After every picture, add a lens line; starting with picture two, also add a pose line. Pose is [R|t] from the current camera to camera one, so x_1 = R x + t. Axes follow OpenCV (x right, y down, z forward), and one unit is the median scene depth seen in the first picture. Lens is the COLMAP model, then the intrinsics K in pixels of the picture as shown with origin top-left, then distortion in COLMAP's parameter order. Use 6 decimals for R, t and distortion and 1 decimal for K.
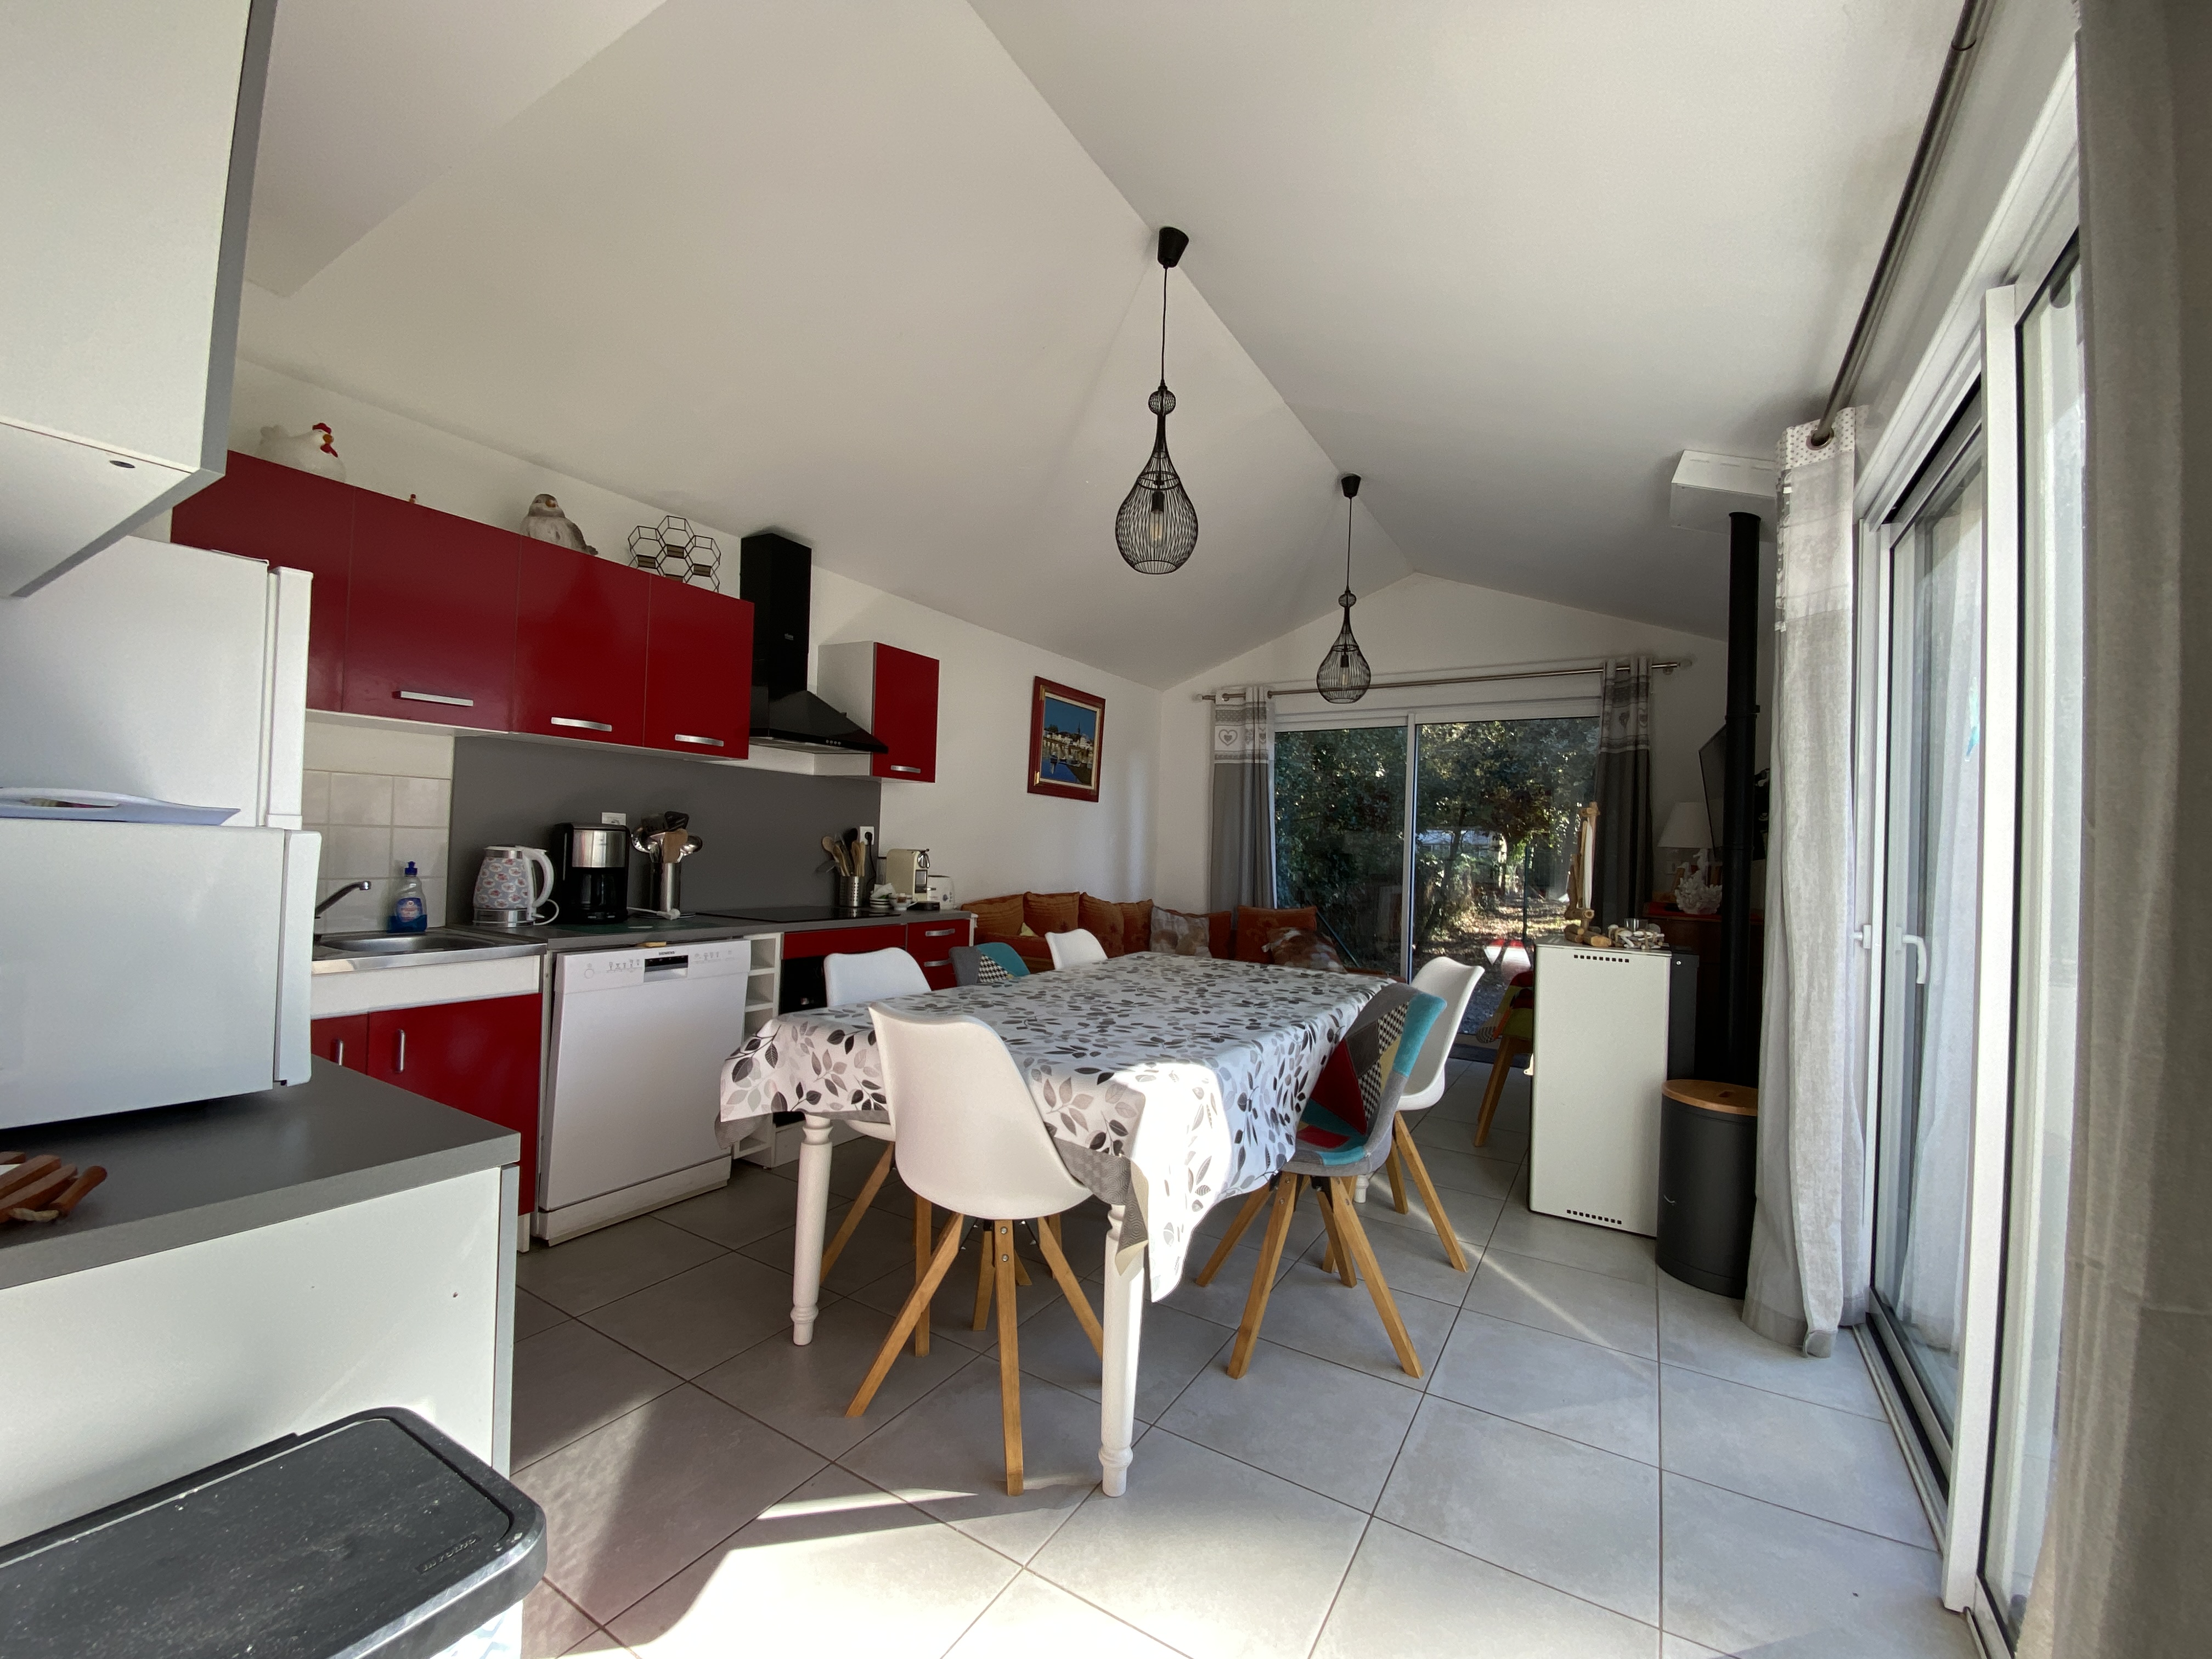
lens RADIAL K [[879.7, 0, 1100.3], [0, 879.7, 841.1], [0, 0, 1]] dist [0.018255, -0.018440]
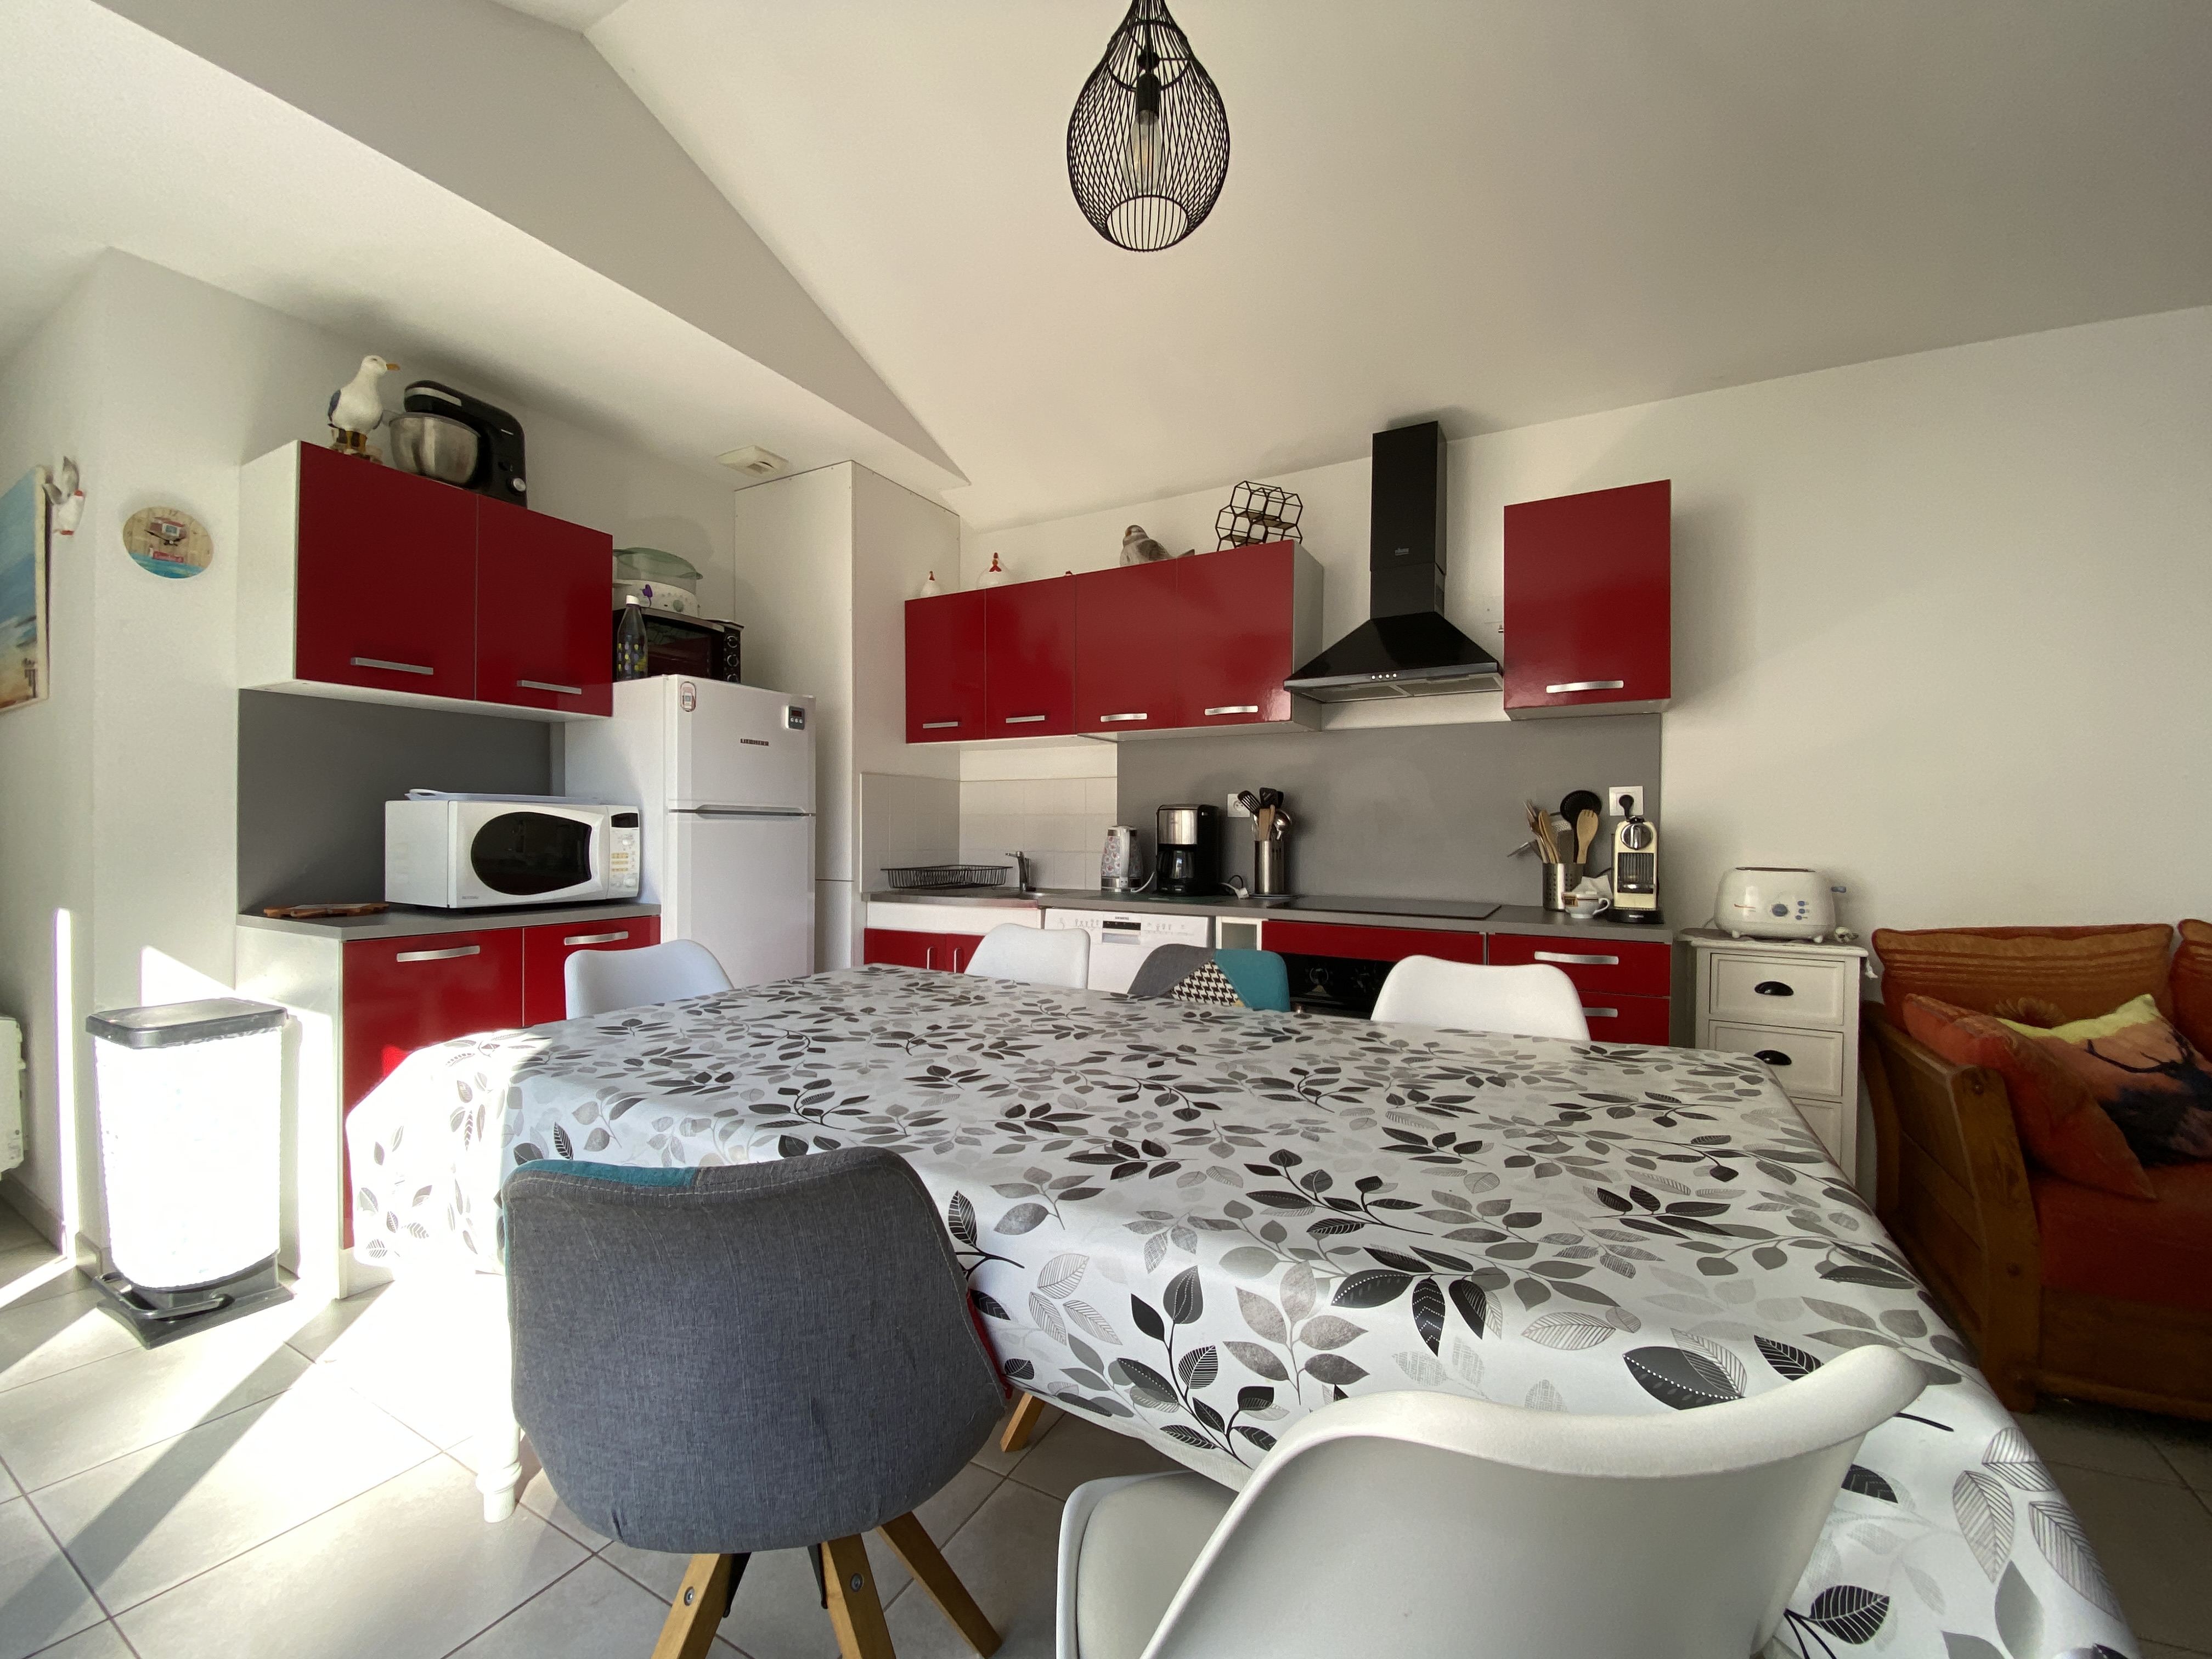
lens RADIAL K [[894.2, 0, 1099.6], [0, 894.2, 835.4], [0, 0, 1]] dist [0.018495, -0.023359]
pose [[0.033851, -0.028592, -0.999018, 0.481750], [0.004815, 0.999584, -0.028445, 0.046421], [0.999415, -0.003847, 0.033974, 0.802490]]
